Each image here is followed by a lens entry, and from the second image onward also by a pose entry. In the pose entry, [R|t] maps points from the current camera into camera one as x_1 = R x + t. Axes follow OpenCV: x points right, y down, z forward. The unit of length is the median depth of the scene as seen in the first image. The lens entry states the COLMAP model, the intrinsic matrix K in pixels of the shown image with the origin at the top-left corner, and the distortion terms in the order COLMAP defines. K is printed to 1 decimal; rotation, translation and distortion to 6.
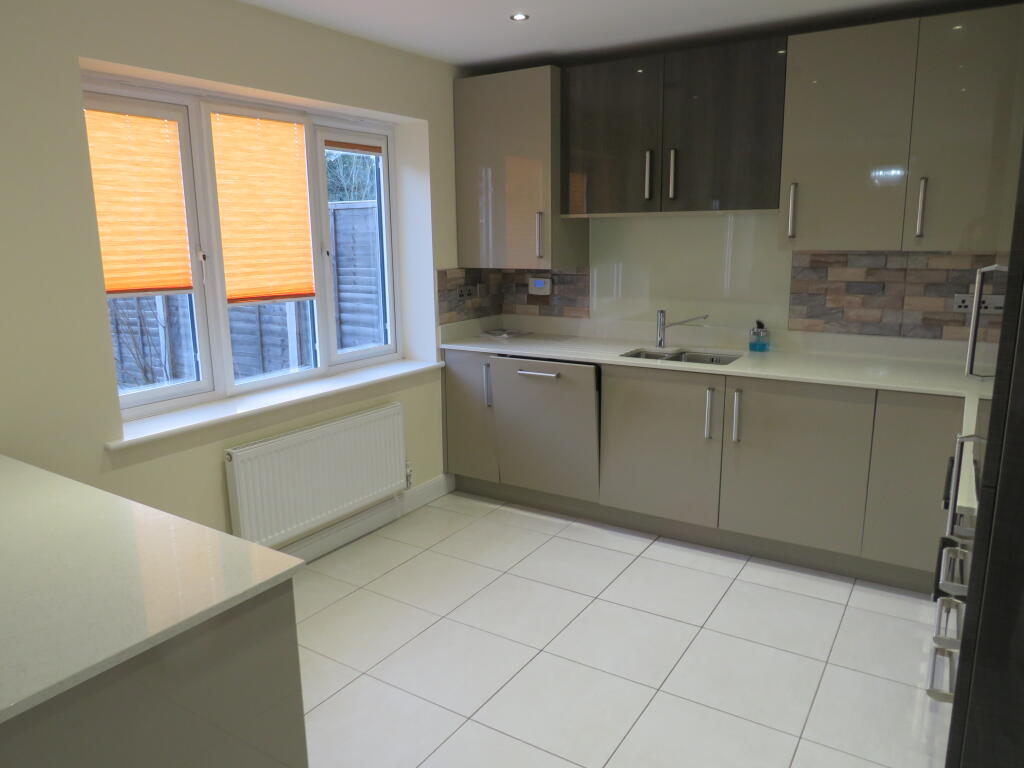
lens RADIAL K [[736.4, 0, 512.0], [0, 736.4, 384.0], [0, 0, 1]] dist [-0.002436, -0.002709]
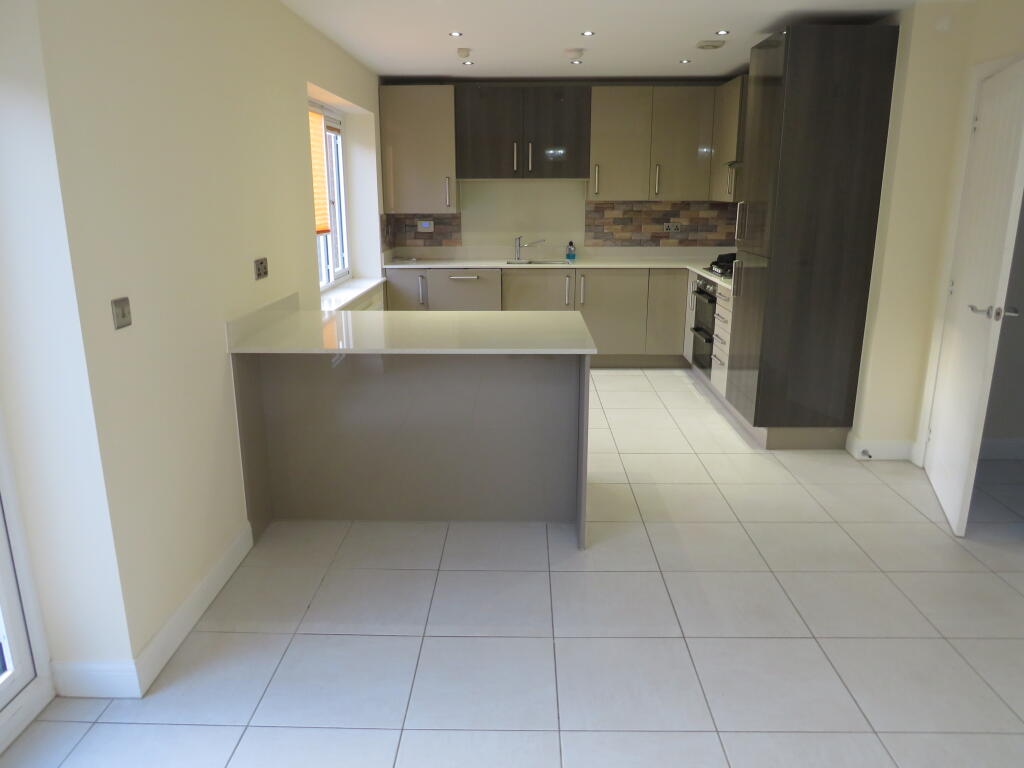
lens RADIAL K [[736.4, 0, 512.0], [0, 736.4, 384.0], [0, 0, 1]] dist [-0.002436, -0.002709]
pose [[0.855132, -0.123002, 0.503607, -0.737374], [0.097329, 0.992262, 0.077086, 0.106483], [-0.509192, -0.016903, 0.860487, -0.469605]]
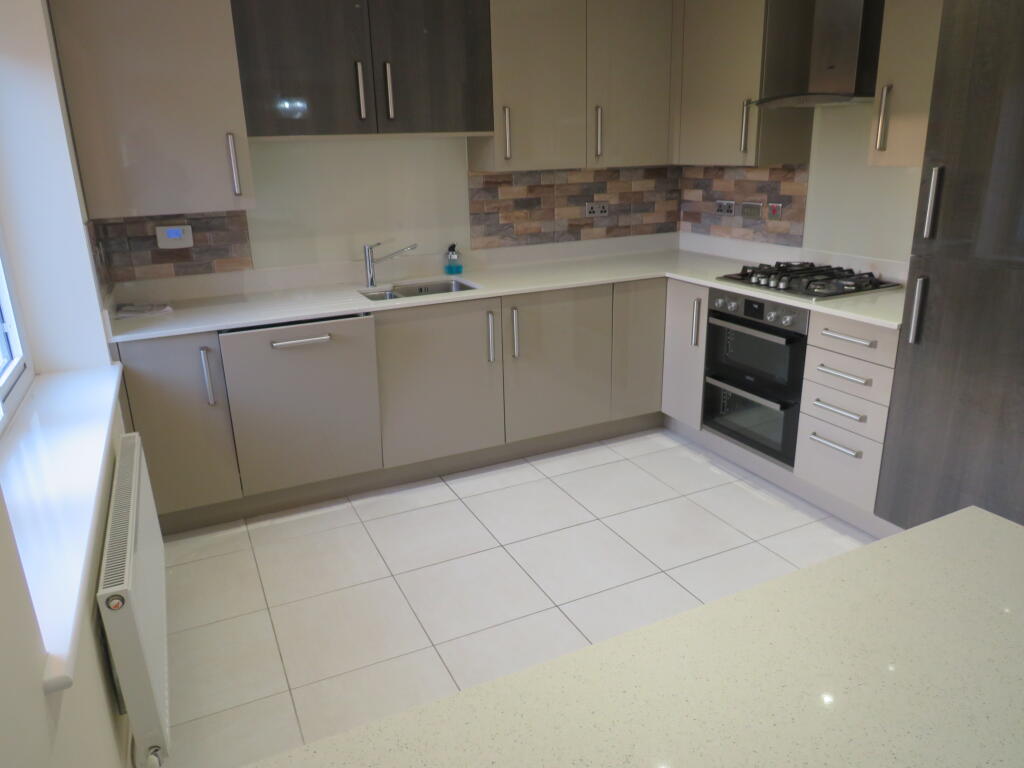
lens RADIAL K [[716.8, 0, 512.0], [0, 716.8, 384.0], [0, 0, 1]] dist [-0.007919, -0.003797]
pose [[0.533699, -0.266389, 0.802622, -0.486888], [0.194414, 0.962319, 0.190118, -0.073972], [-0.823024, 0.054575, 0.565379, 0.386825]]
